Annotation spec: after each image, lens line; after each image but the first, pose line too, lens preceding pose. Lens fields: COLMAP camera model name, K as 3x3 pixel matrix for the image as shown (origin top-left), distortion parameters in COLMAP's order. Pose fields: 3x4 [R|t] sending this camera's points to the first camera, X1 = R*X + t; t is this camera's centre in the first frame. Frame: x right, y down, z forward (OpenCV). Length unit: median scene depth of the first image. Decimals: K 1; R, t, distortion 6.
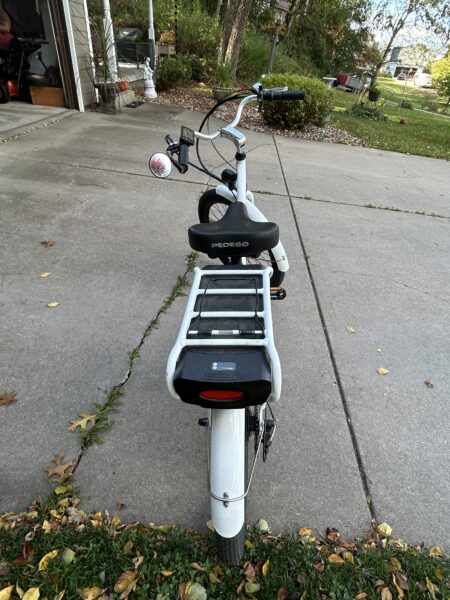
lens RADIAL K [[351.3, 0, 226.4], [0, 351.3, 301.5], [0, 0, 1]] dist [-0.009736, 0.007078]
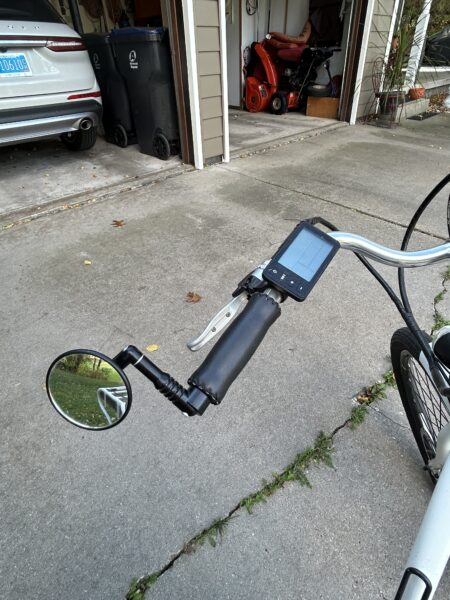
lens RADIAL K [[351.3, 0, 229.7], [0, 351.3, 300.2], [0, 0, 1]] dist [-0.009736, 0.007078]
pose [[0.753669, 0.308461, -0.580374, 0.005815], [-0.320428, 0.943423, 0.085311, -0.111658], [0.573854, 0.121672, 0.809869, 0.180255]]
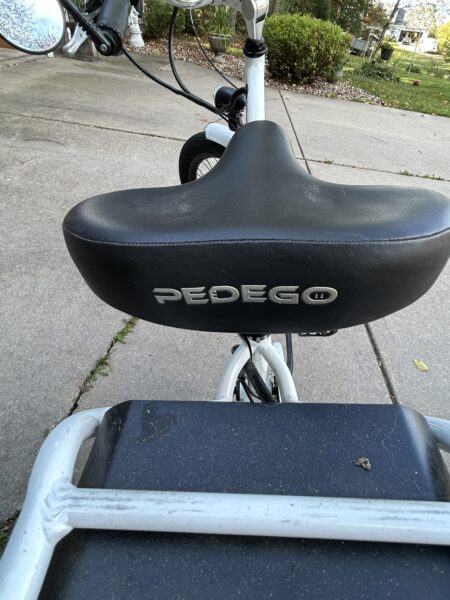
lens RADIAL K [[351.3, 0, 233.3], [0, 351.3, 294.8], [0, 0, 1]] dist [-0.009736, 0.007078]
pose [[0.999676, -0.000343, 0.025460, -0.000138], [-0.001159, 0.998259, 0.058973, -0.030746], [-0.025436, -0.058983, 0.997935, 0.141718]]
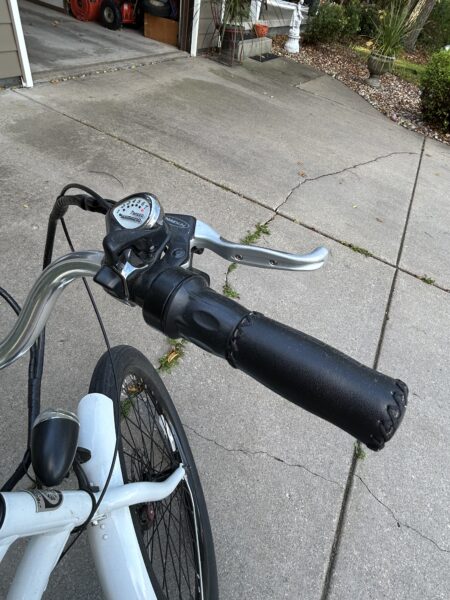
lens RADIAL K [[351.3, 0, 230.9], [0, 351.3, 293.7], [0, 0, 1]] dist [-0.009736, 0.007078]
pose [[0.913271, 0.335932, -0.230404, 0.049498], [-0.313965, 0.940862, 0.127298, -0.168974], [0.259542, -0.043918, 0.964733, 0.233709]]
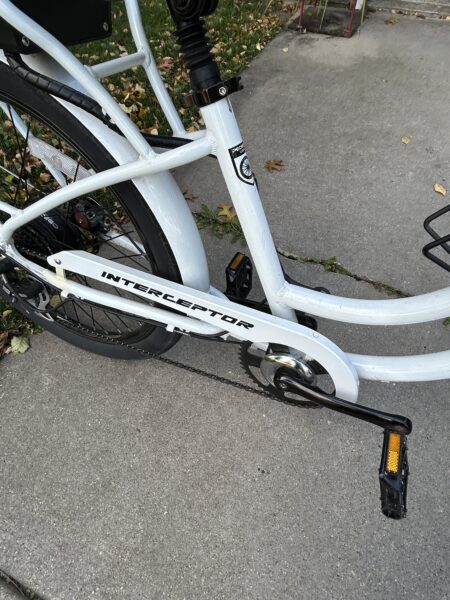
lens RADIAL K [[351.3, 0, 231.2], [0, 351.3, 296.0], [0, 0, 1]] dist [-0.009736, 0.007078]
pose [[-0.347228, 0.686867, -0.638472, 0.078353], [-0.578208, 0.379212, 0.722409, -0.058935], [0.738315, 0.620010, 0.265479, 0.222576]]
